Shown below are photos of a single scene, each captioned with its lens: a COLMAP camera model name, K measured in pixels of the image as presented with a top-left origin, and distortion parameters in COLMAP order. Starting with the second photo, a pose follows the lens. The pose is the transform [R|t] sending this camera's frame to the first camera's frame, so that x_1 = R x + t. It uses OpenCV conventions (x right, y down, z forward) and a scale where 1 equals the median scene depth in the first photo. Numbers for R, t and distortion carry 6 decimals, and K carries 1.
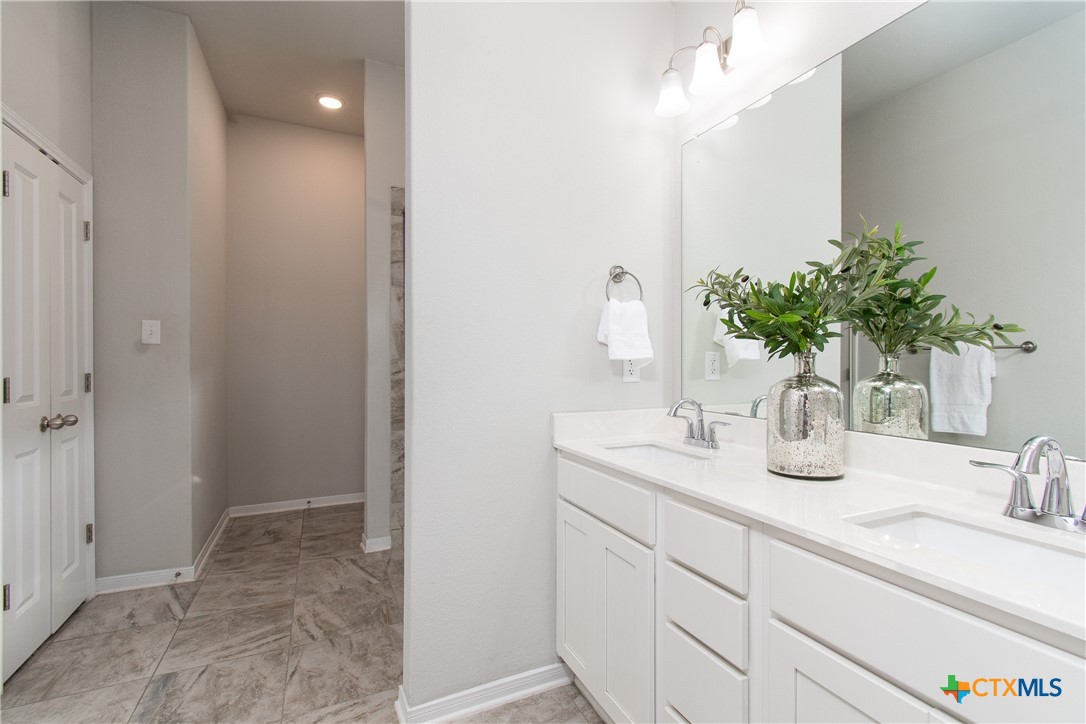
lens RADIAL K [[495.8, 0, 541.0], [0, 495.8, 366.5], [0, 0, 1]] dist [0.003081, 0.000002]
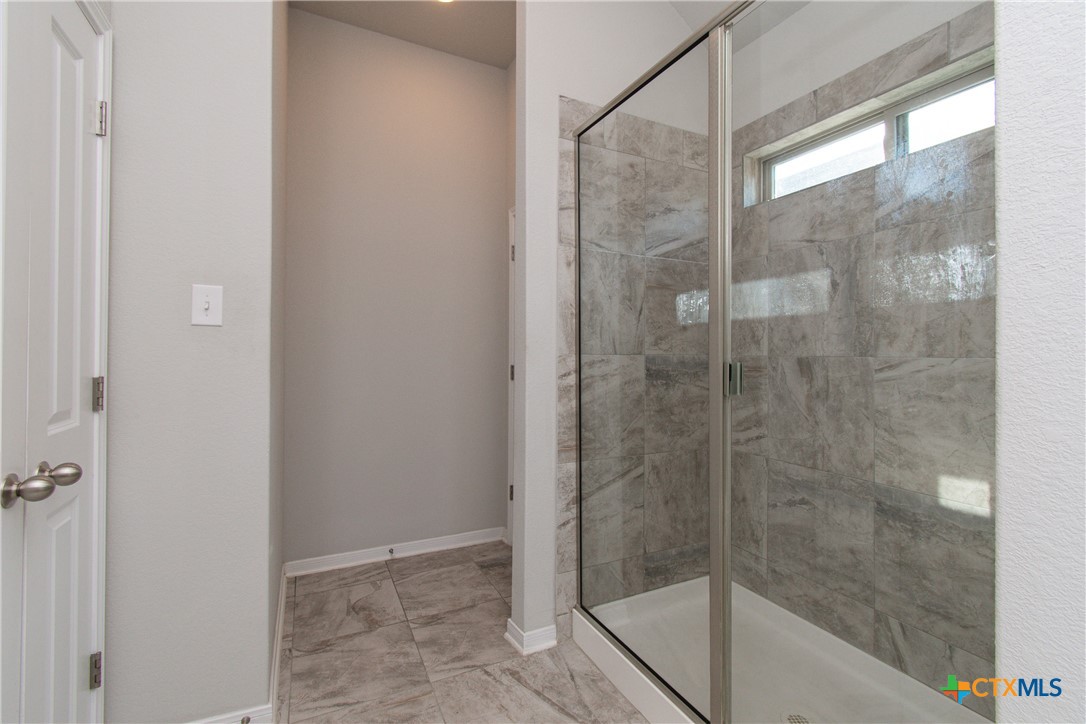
lens RADIAL K [[477.4, 0, 528.2], [0, 477.4, 355.3], [0, 0, 1]] dist [-0.000187, 0.000567]
pose [[0.999721, 0.007126, 0.022540, -0.356114], [-0.006815, 0.999881, -0.013866, -0.005067], [-0.022636, 0.013709, 0.999650, 0.366149]]
